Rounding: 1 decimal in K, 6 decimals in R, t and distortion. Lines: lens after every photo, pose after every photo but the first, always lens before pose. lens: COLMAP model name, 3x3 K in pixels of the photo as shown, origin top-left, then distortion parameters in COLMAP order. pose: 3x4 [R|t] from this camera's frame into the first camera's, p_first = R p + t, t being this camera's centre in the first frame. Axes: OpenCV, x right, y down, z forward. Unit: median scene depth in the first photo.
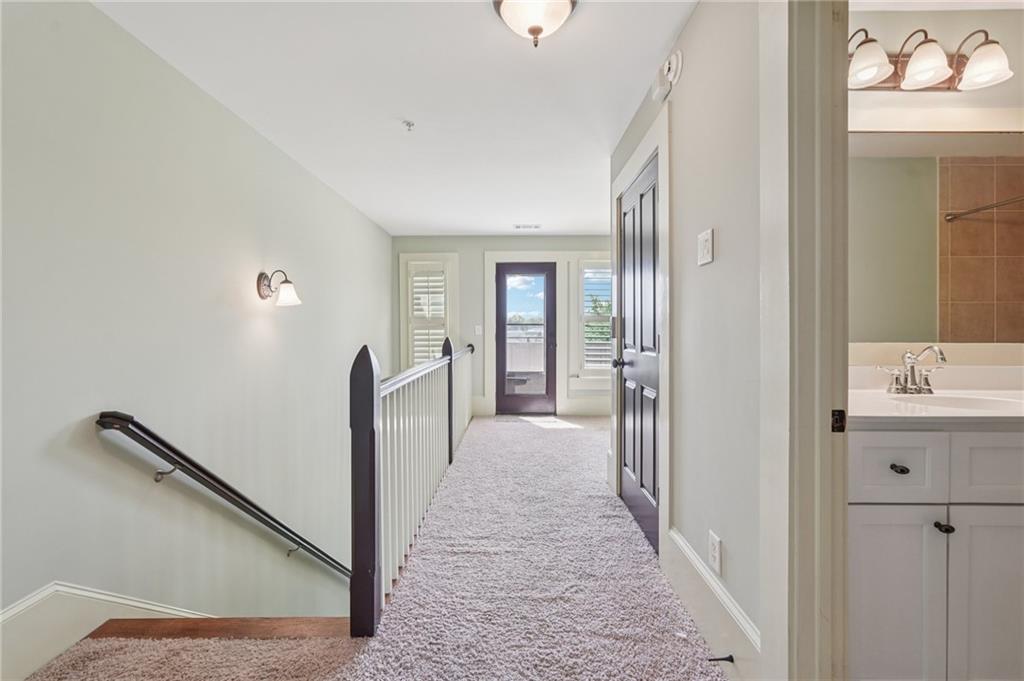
lens RADIAL K [[455.7, 0, 515.1], [0, 455.7, 326.1], [0, 0, 1]] dist [-0.009802, 0.006554]
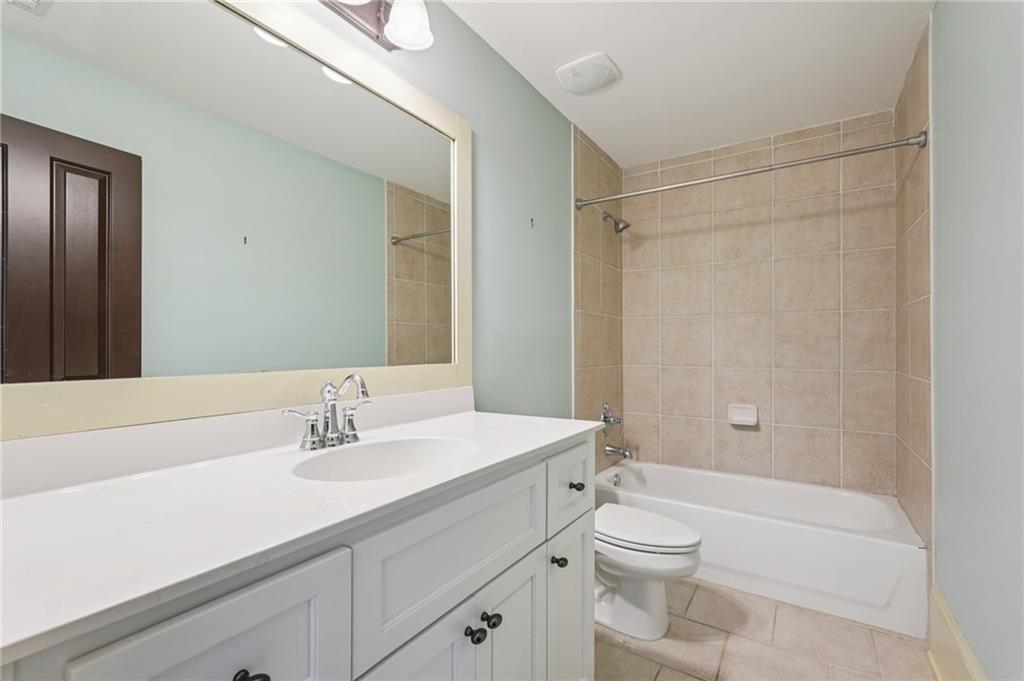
lens RADIAL K [[455.7, 0, 505.0], [0, 455.7, 344.2], [0, 0, 1]] dist [-0.009802, 0.006554]
pose [[0.557619, -0.000182, 0.830097, 0.454227], [0.005697, 0.999977, -0.003608, 0.003497], [-0.830077, 0.006741, 0.557607, 0.411478]]
